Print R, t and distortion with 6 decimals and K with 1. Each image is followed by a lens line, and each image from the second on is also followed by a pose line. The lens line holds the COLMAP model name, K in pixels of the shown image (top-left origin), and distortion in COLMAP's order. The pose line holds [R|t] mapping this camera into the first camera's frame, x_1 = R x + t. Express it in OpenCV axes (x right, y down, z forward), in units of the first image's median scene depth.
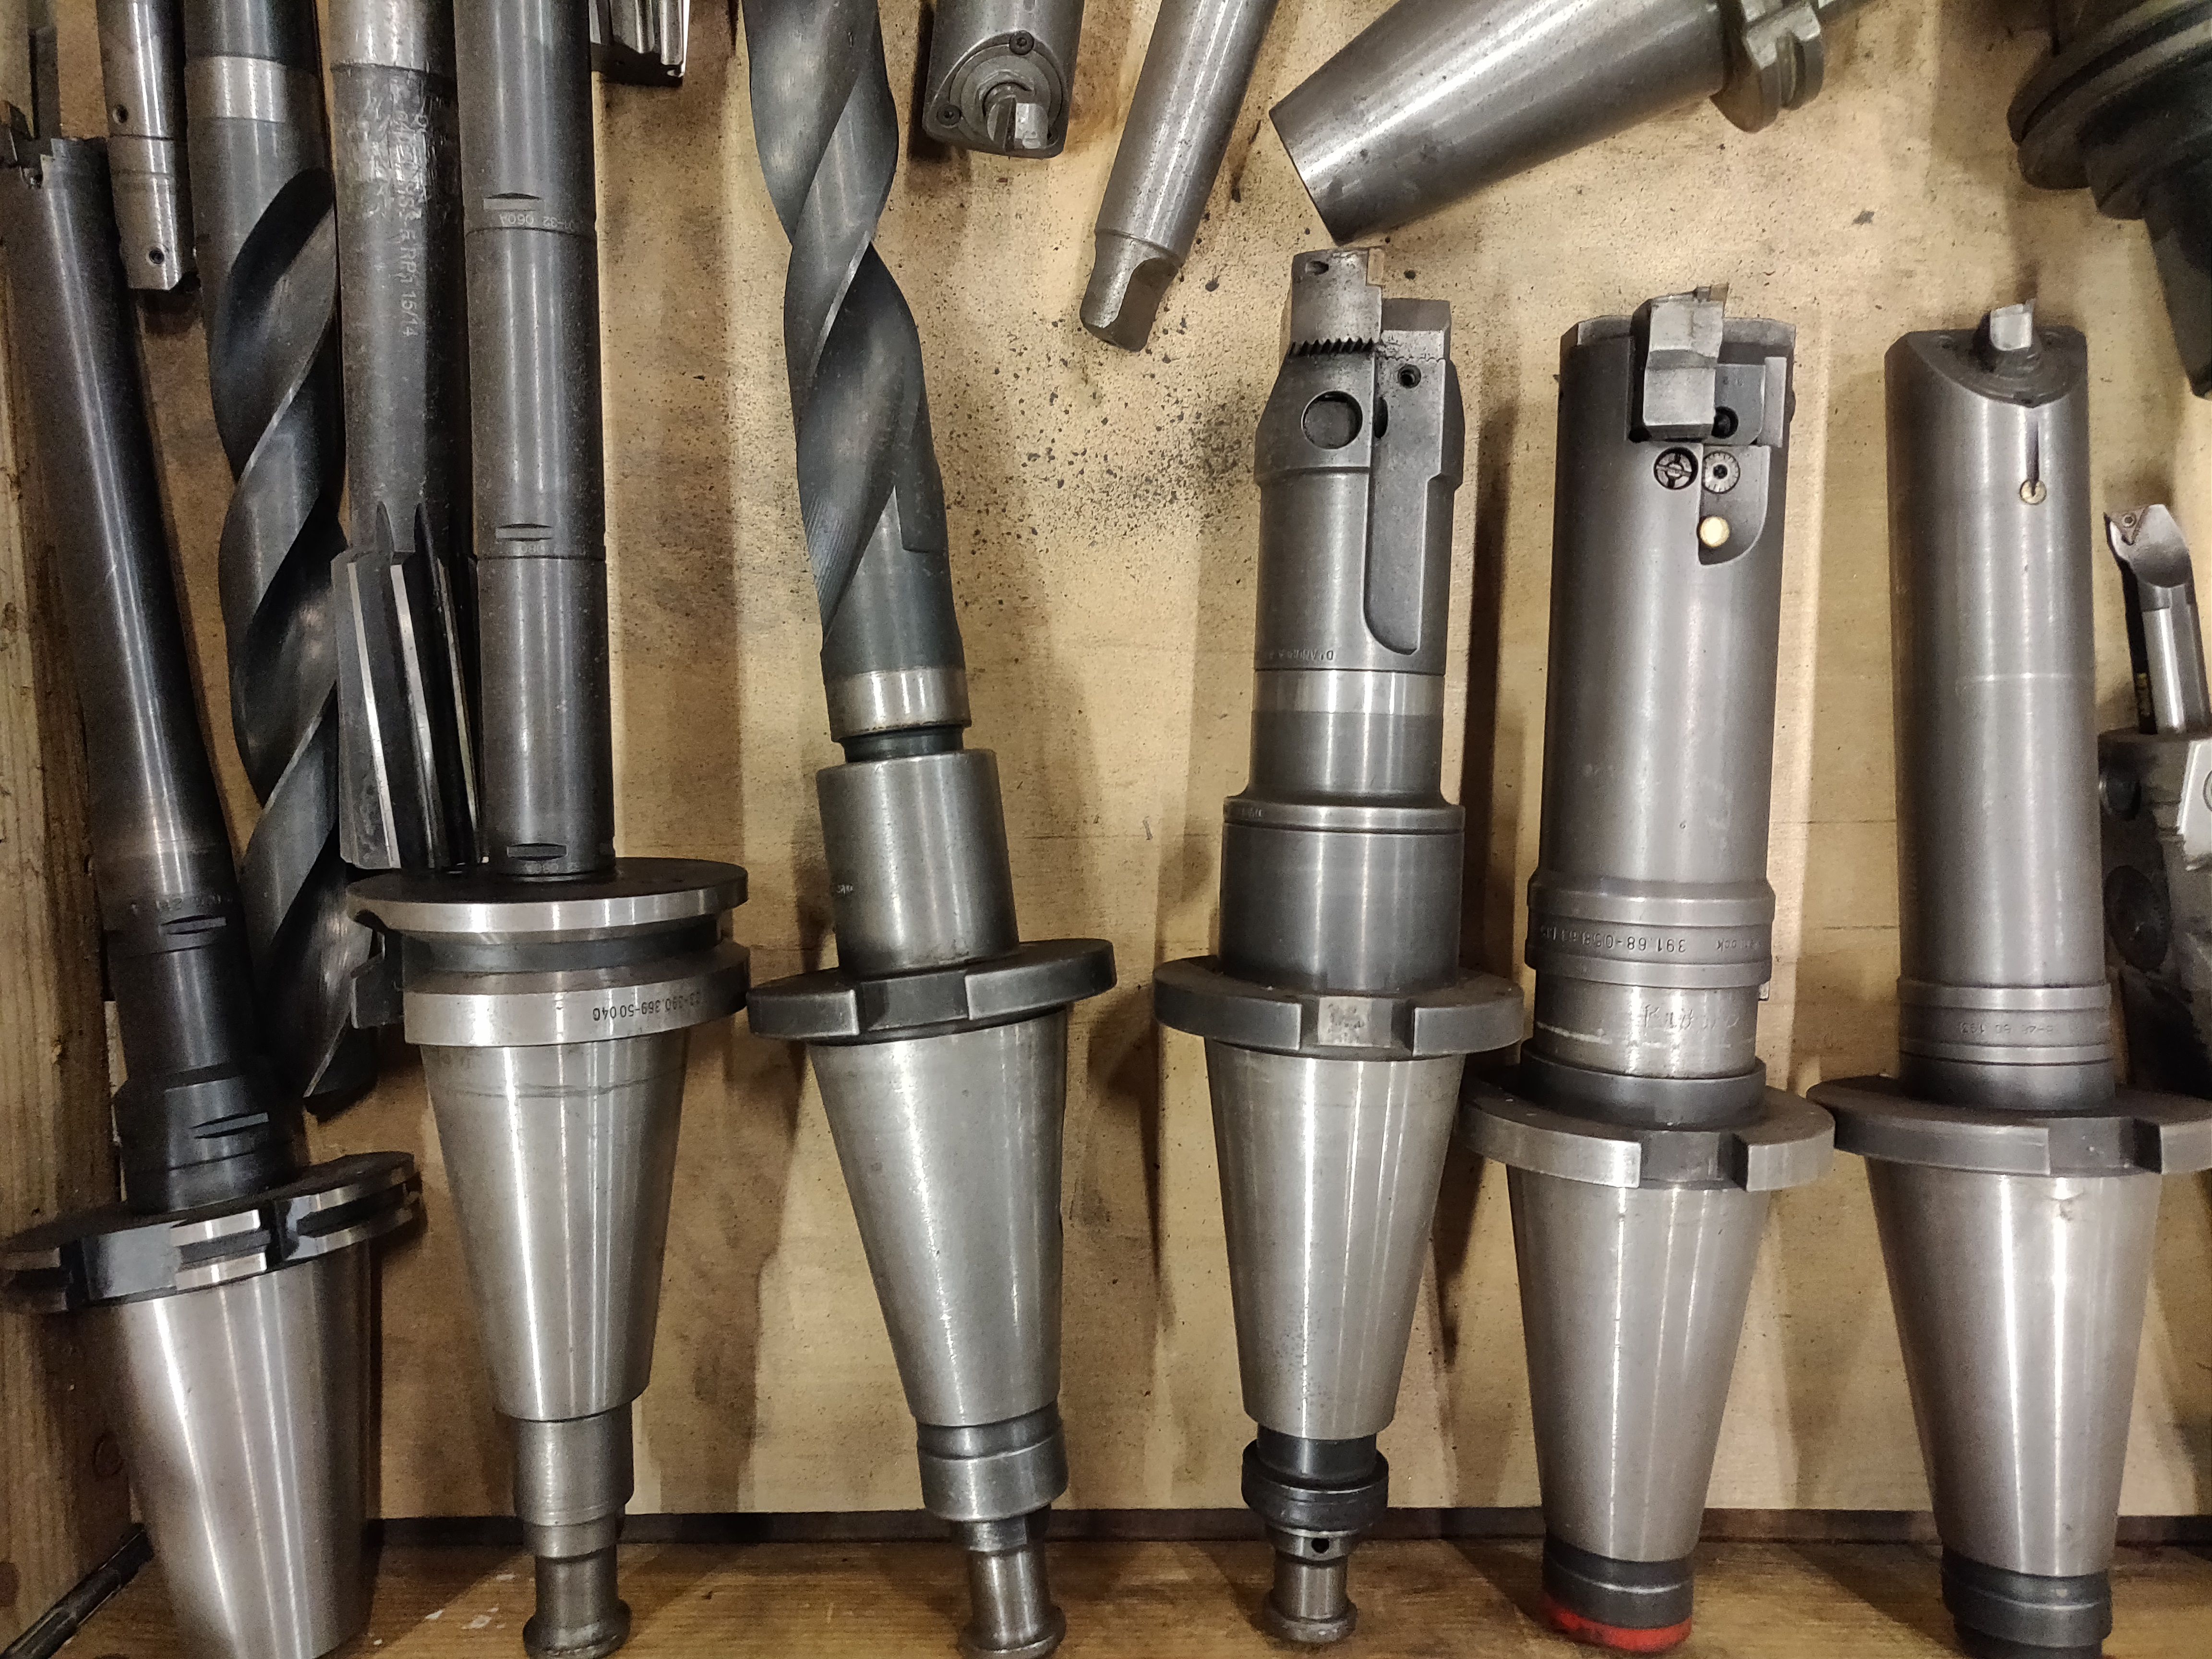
lens RADIAL K [[1744.3, 0, 1103.1], [0, 1744.3, 947.0], [0, 0, 1]] dist [-0.047558, 0.079940]
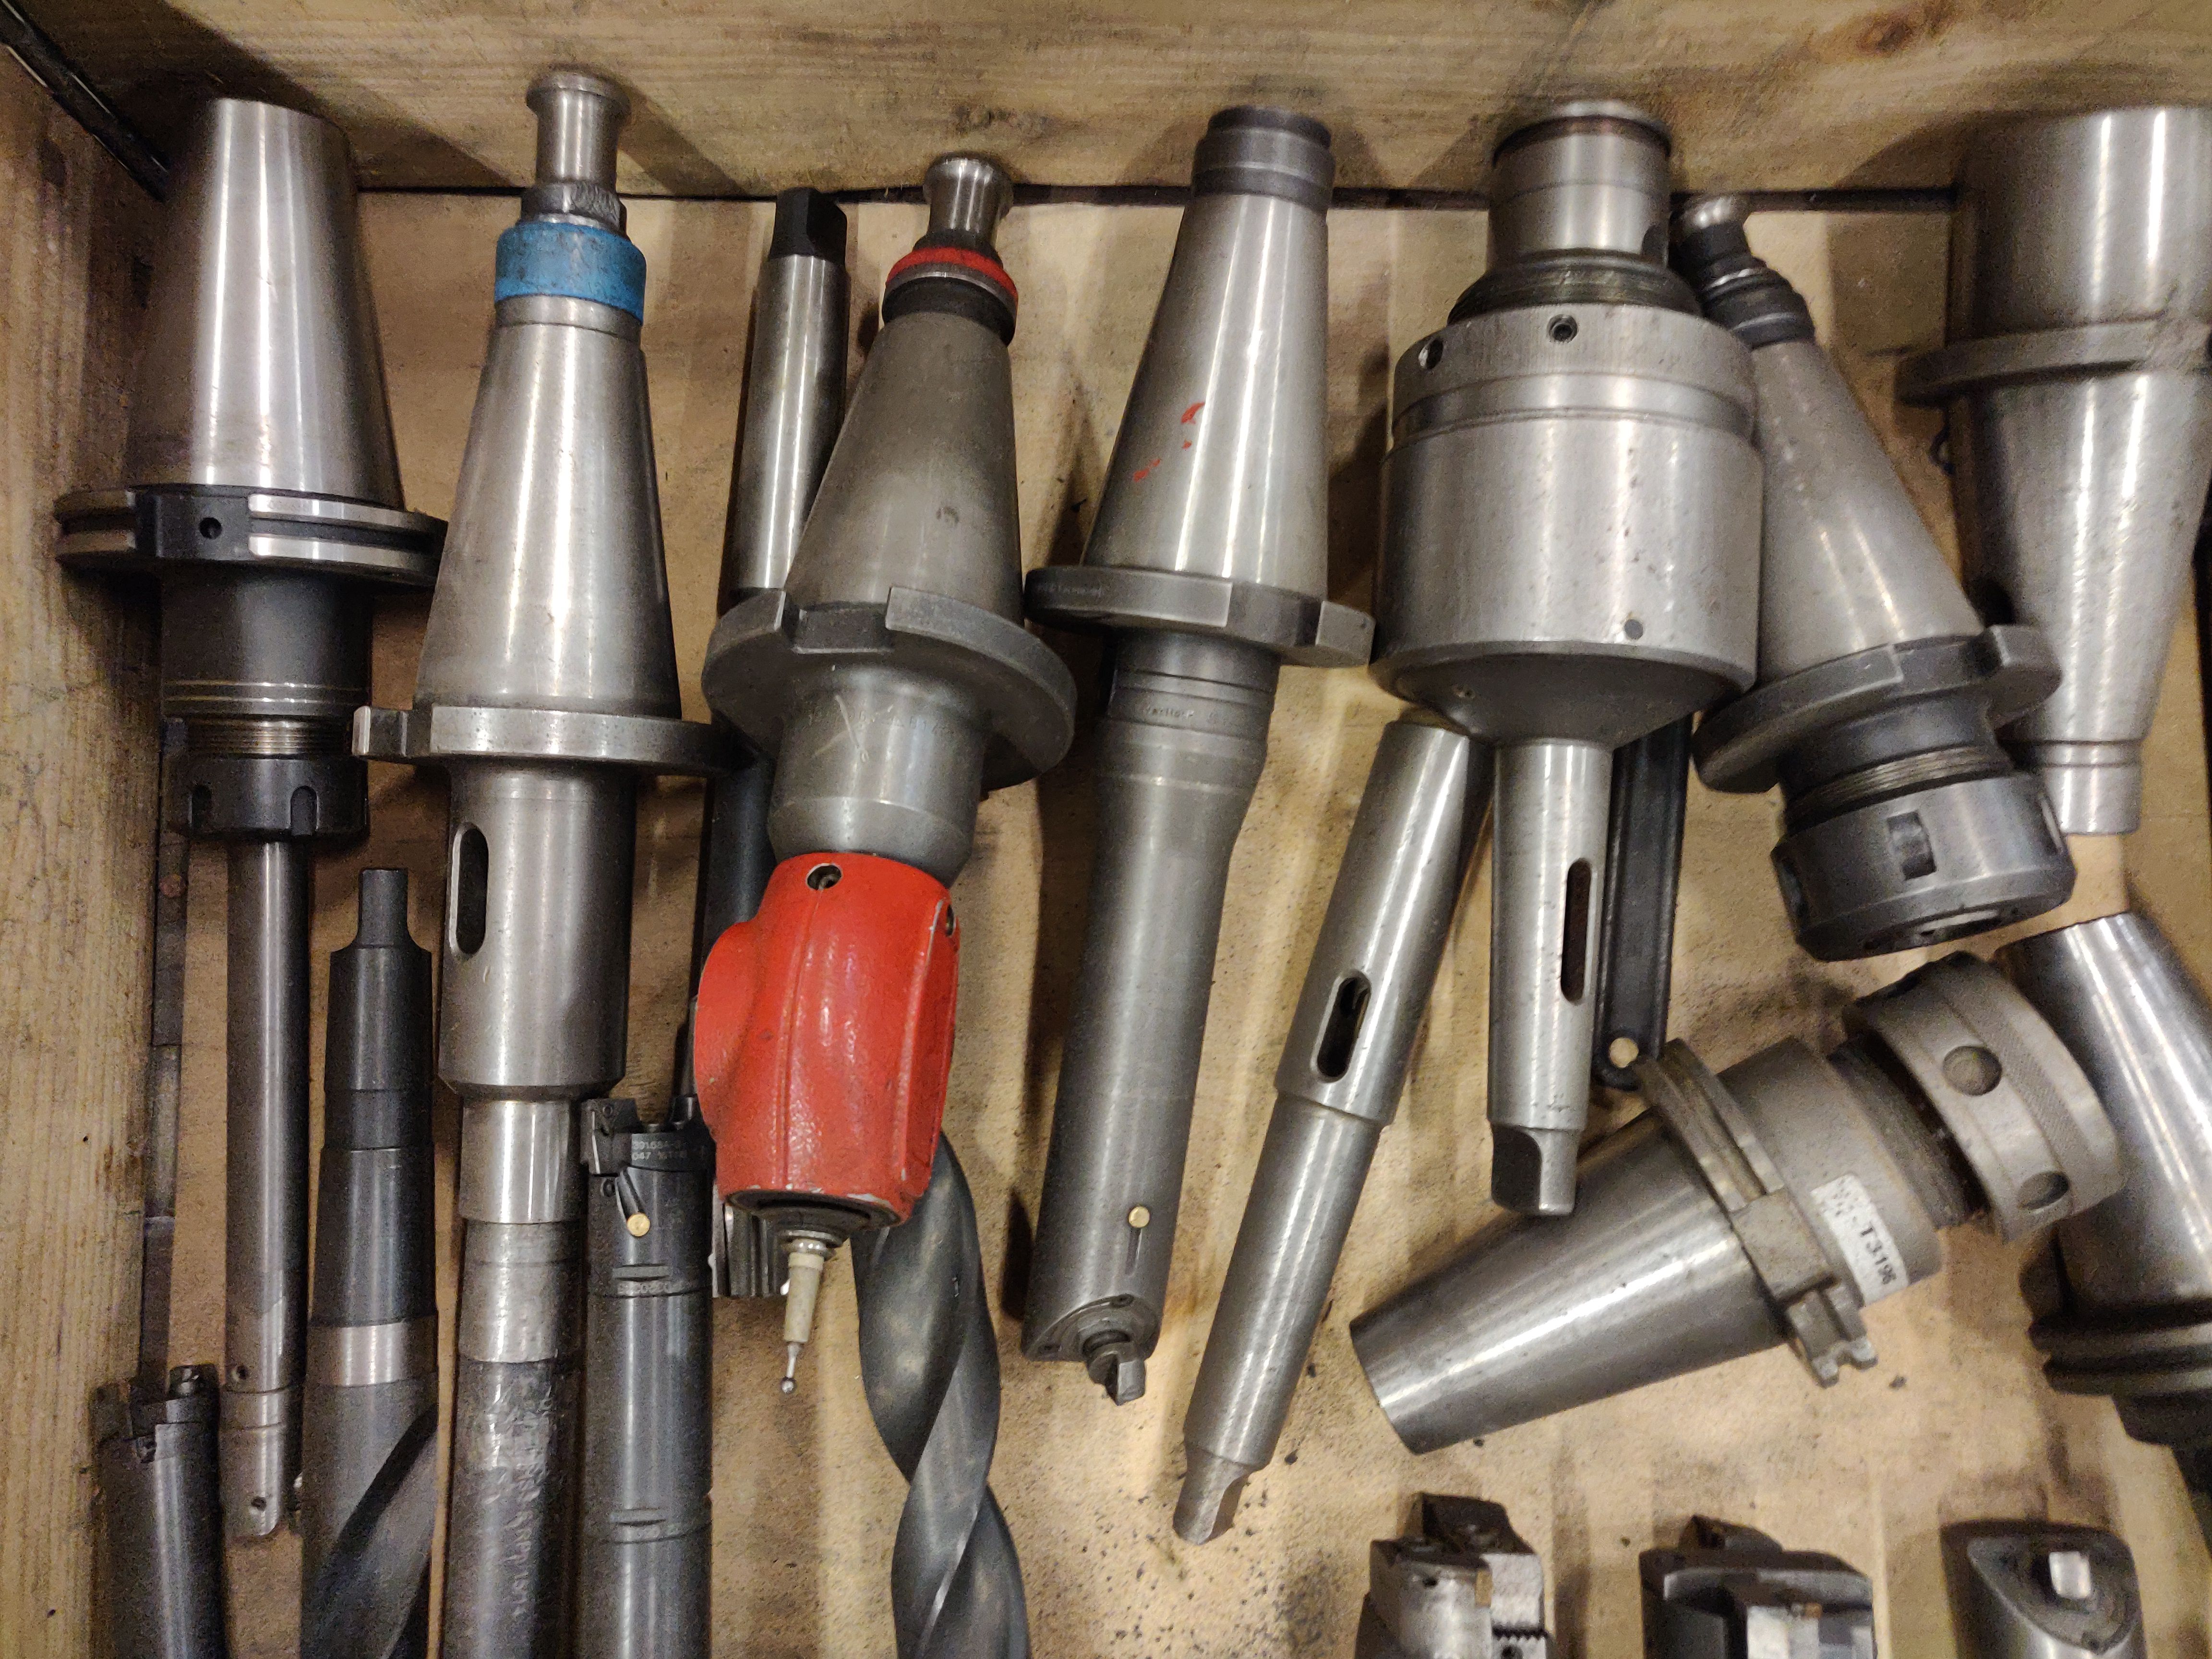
lens RADIAL K [[1766.1, 0, 1109.8], [0, 1766.1, 835.6], [0, 0, 1]] dist [0.015258, 0.010034]
pose [[0.998416, -0.009258, 0.055500, -0.101646], [0.021034, 0.976270, -0.215534, -0.523462], [-0.052187, 0.216360, 0.974918, -0.110474]]
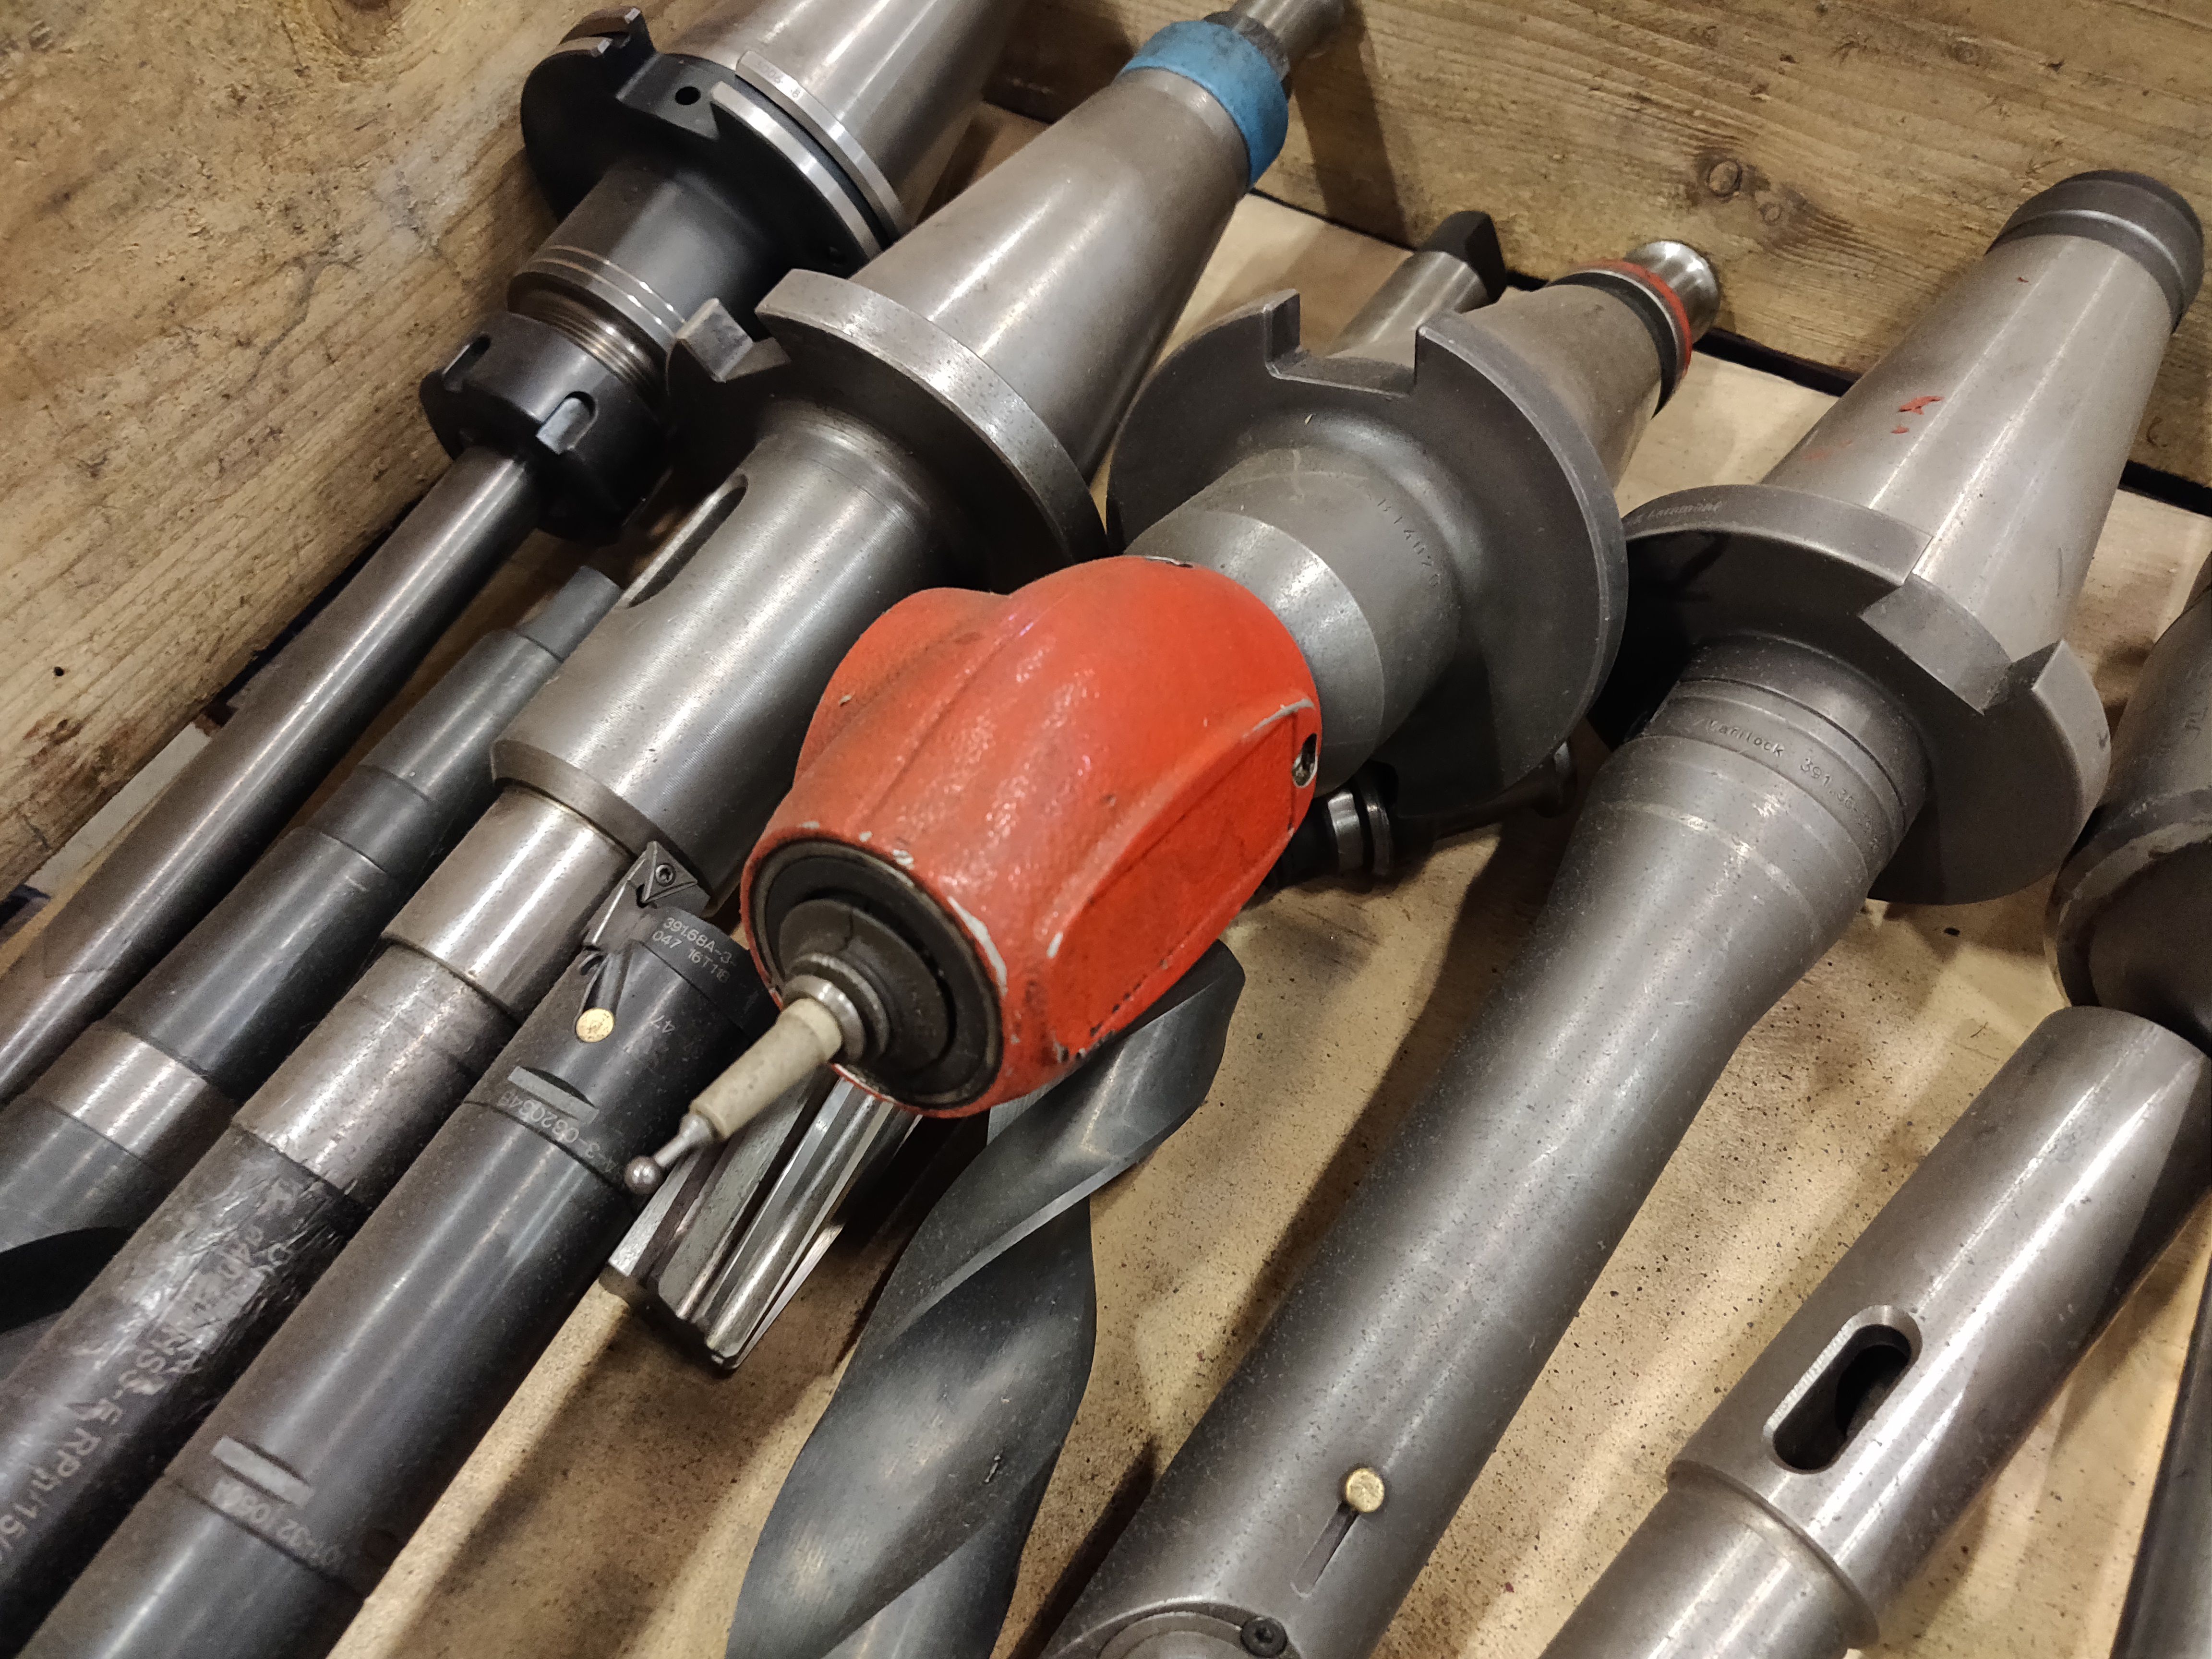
lens RADIAL K [[1766.1, 0, 1109.8], [0, 1766.1, 835.6], [0, 0, 1]] dist [0.015258, 0.010034]
pose [[0.887746, 0.382885, -0.255552, -0.039184], [-0.456324, 0.658845, -0.598073, -0.307649], [-0.060624, 0.647552, 0.759606, 0.392349]]
